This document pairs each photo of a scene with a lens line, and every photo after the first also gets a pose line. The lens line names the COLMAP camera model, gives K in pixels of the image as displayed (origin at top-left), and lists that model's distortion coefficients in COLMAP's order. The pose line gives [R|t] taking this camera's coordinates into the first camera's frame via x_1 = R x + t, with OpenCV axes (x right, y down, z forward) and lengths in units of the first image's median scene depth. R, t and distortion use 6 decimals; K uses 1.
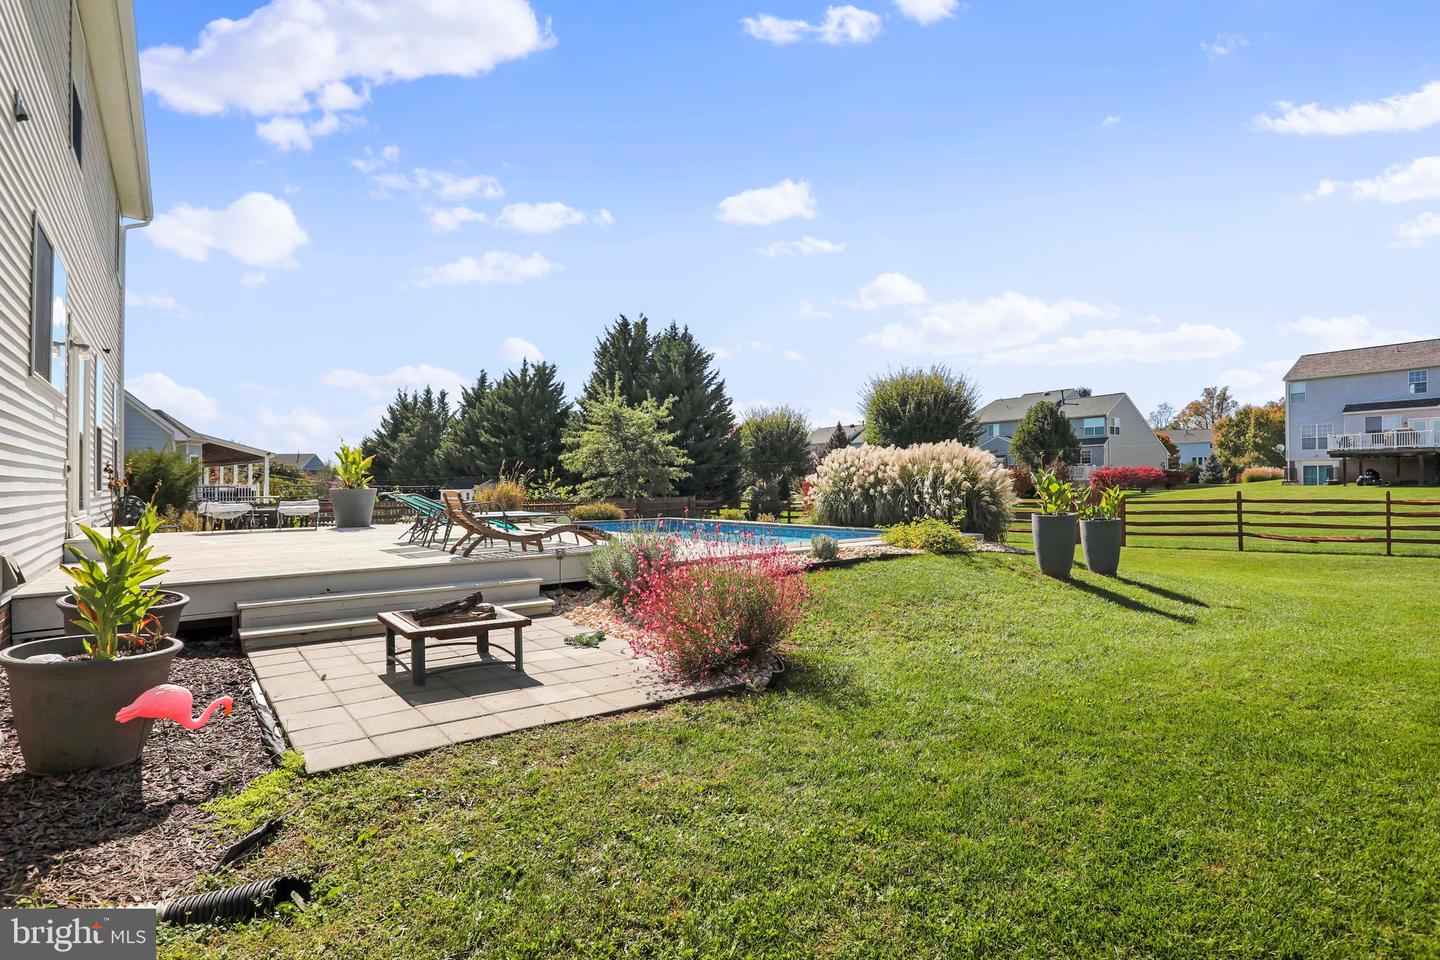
lens RADIAL K [[705.6, 0, 713.4], [0, 705.6, 479.0], [0, 0, 1]] dist [-0.082458, 0.032346]
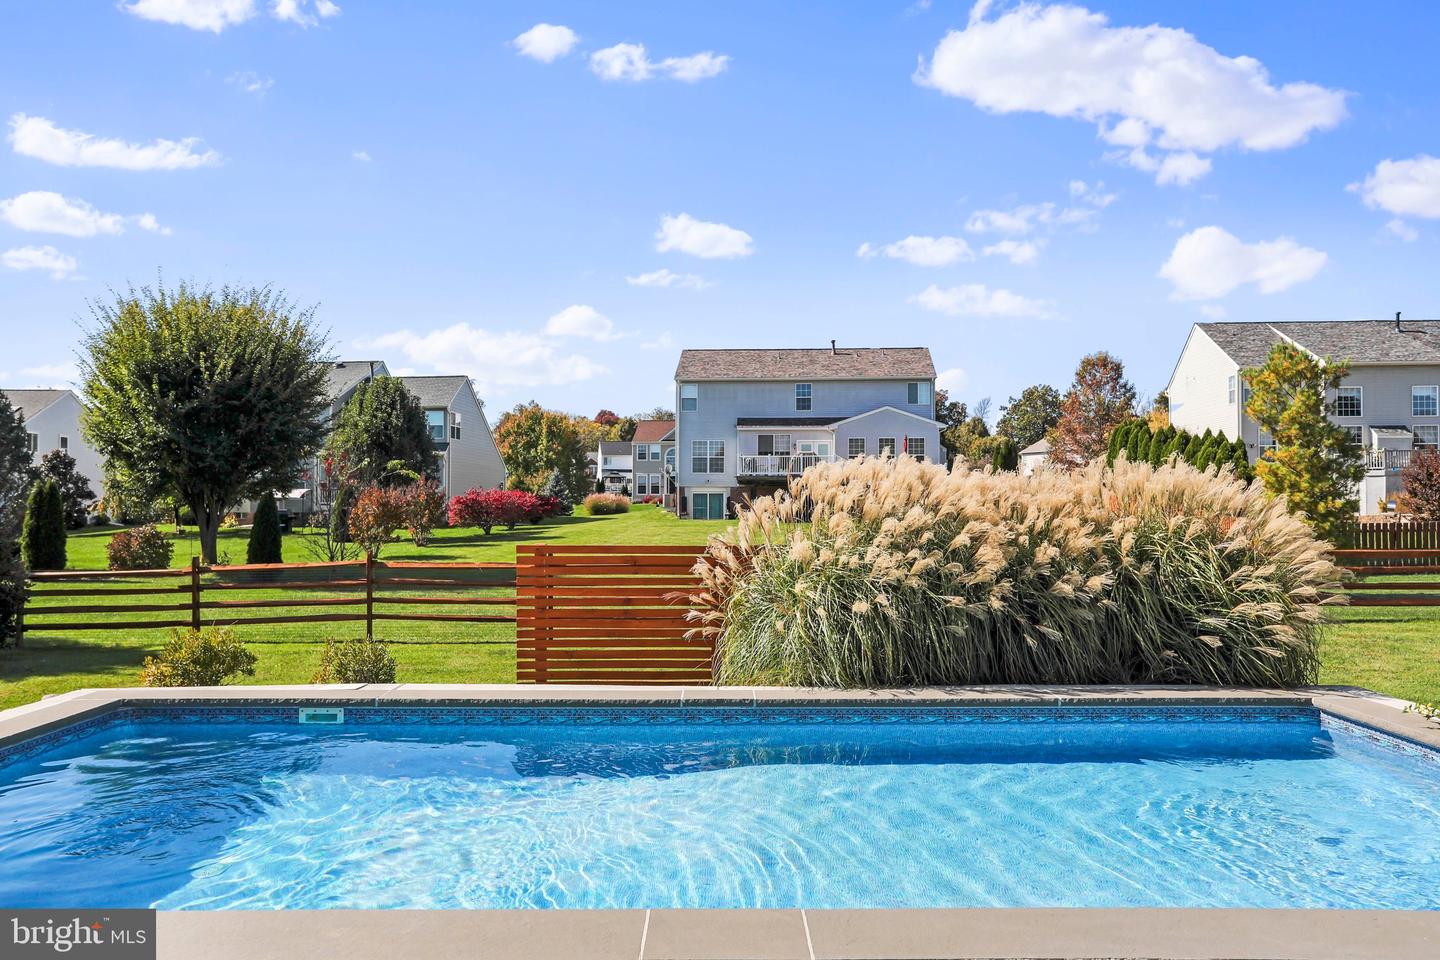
lens RADIAL K [[1097.0, 0, 720.0], [0, 1097.0, 480.0], [0, 0, 1]] dist [-0.032882, 0.078223]
pose [[0.619573, 0.025796, 0.784515, -0.097784], [-0.011936, 0.999654, -0.023444, -0.006802], [-0.784848, 0.005162, 0.619666, 0.234597]]
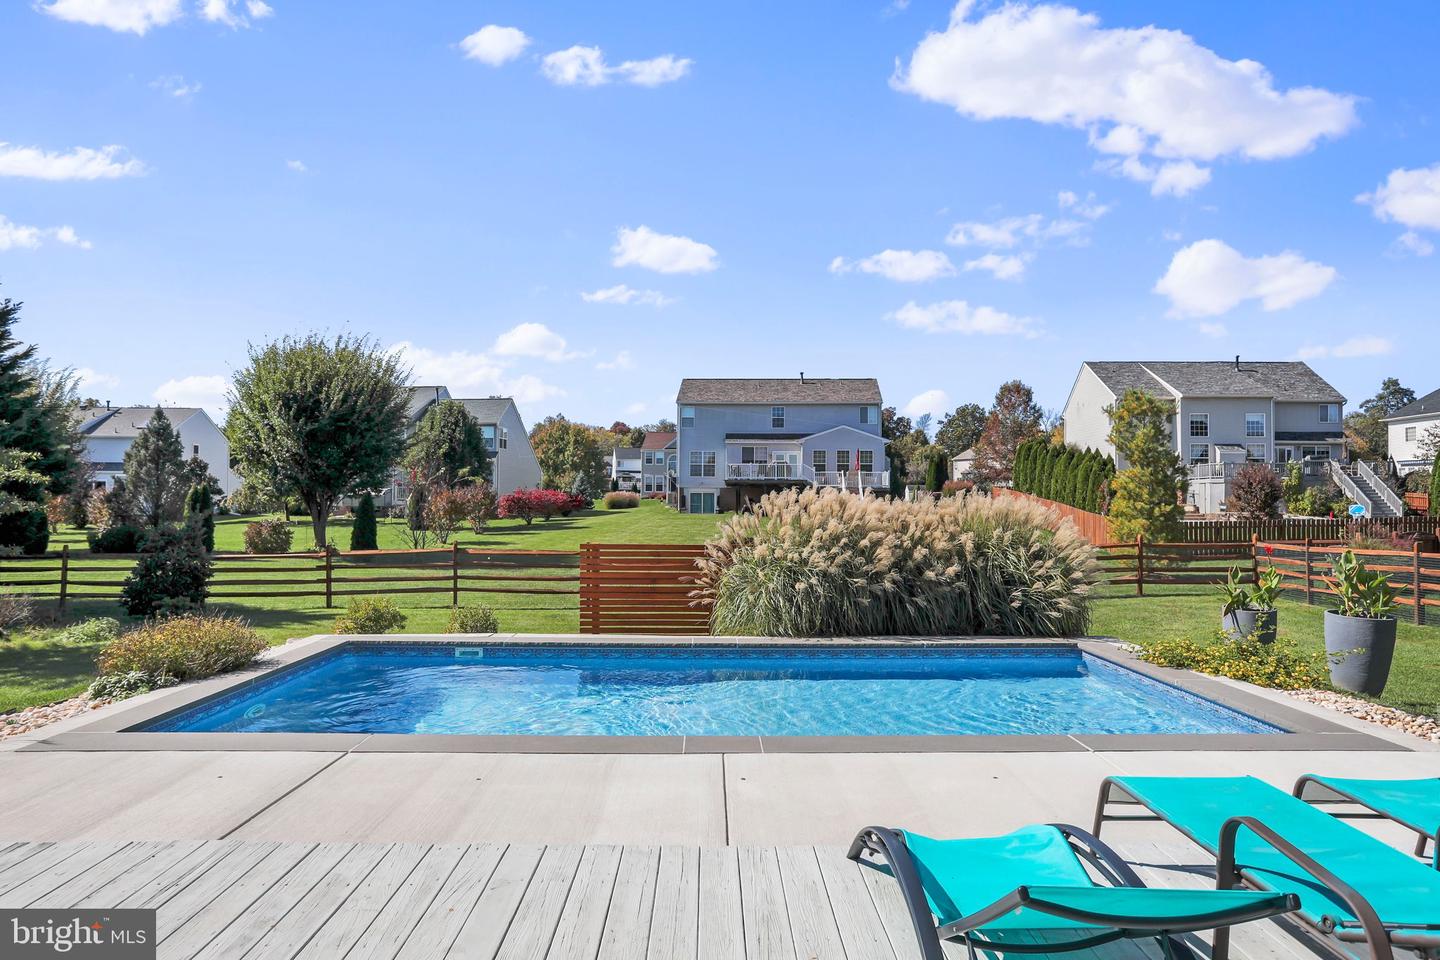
lens RADIAL K [[896.0, 0, 721.6], [0, 896.0, 483.0], [0, 0, 1]] dist [-0.054550, 0.044835]
pose [[0.610138, 0.025177, 0.791895, -0.138888], [-0.017653, 0.999679, -0.018183, -0.012611], [-0.792098, -0.002885, 0.610387, 0.203947]]
